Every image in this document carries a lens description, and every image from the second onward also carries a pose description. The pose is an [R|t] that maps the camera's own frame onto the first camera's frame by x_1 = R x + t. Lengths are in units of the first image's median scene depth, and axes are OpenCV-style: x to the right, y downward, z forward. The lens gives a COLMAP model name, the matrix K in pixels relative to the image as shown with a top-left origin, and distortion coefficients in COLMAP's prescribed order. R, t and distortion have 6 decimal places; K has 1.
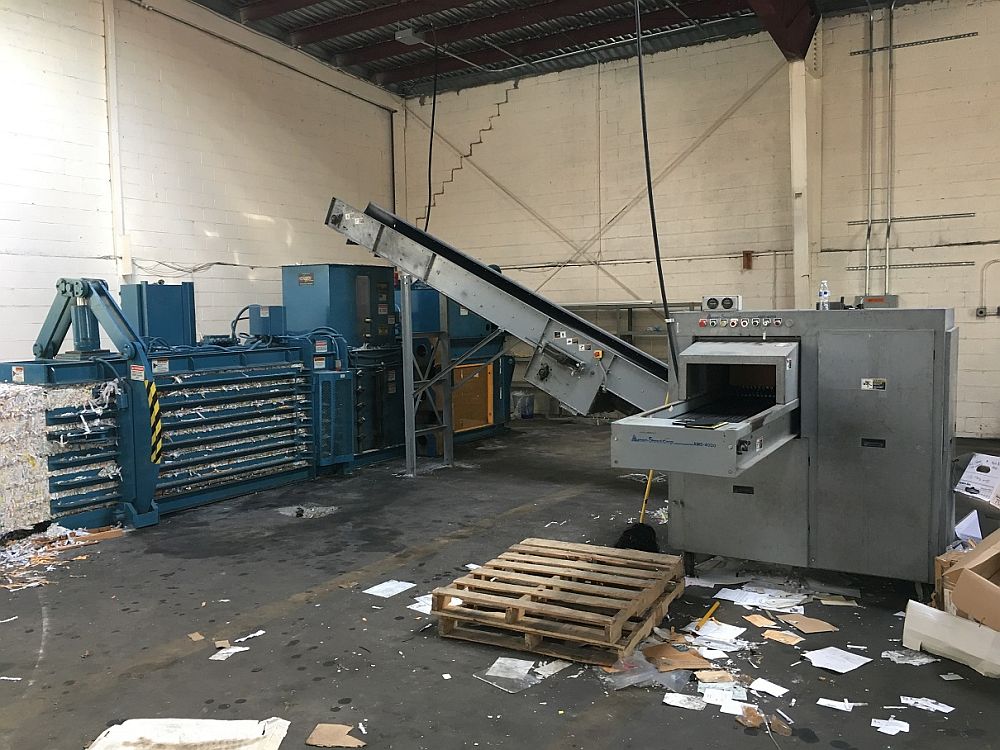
lens RADIAL K [[869.0, 0, 500.0], [0, 869.0, 375.0], [0, 0, 1]] dist [0.079888, -0.139291]
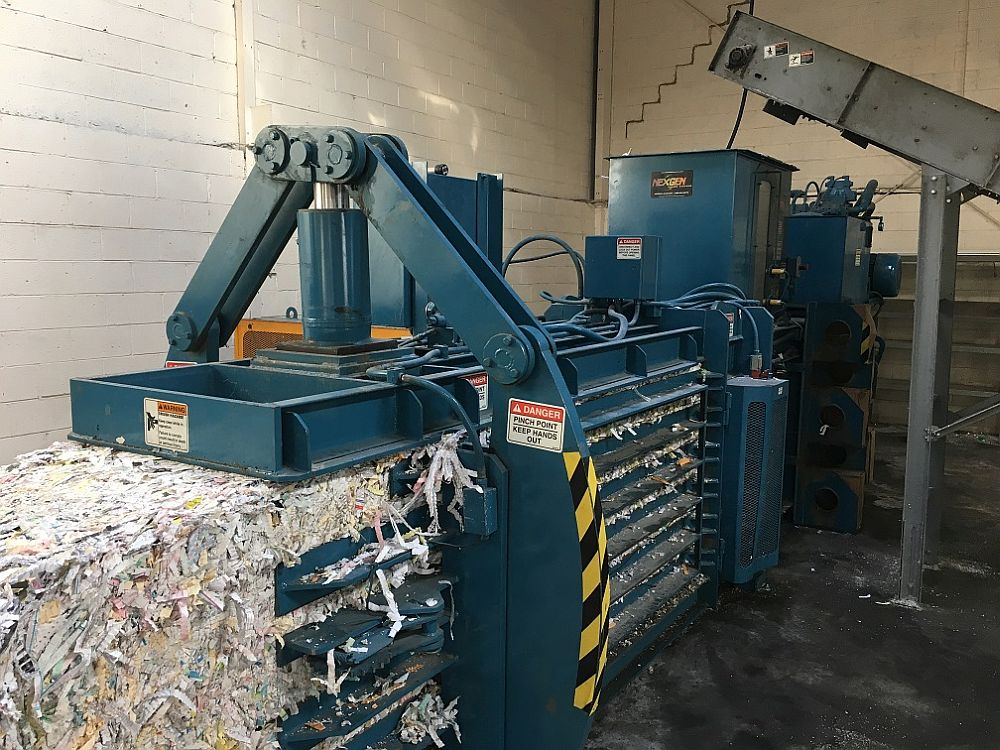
lens RADIAL K [[869.0, 0, 500.0], [0, 869.0, 375.0], [0, 0, 1]] dist [0.079888, -0.139291]
pose [[0.999609, 0.027447, -0.005350, -0.421428], [-0.027104, 0.998060, 0.056054, -0.037543], [0.006878, -0.055887, 0.998413, 0.682430]]
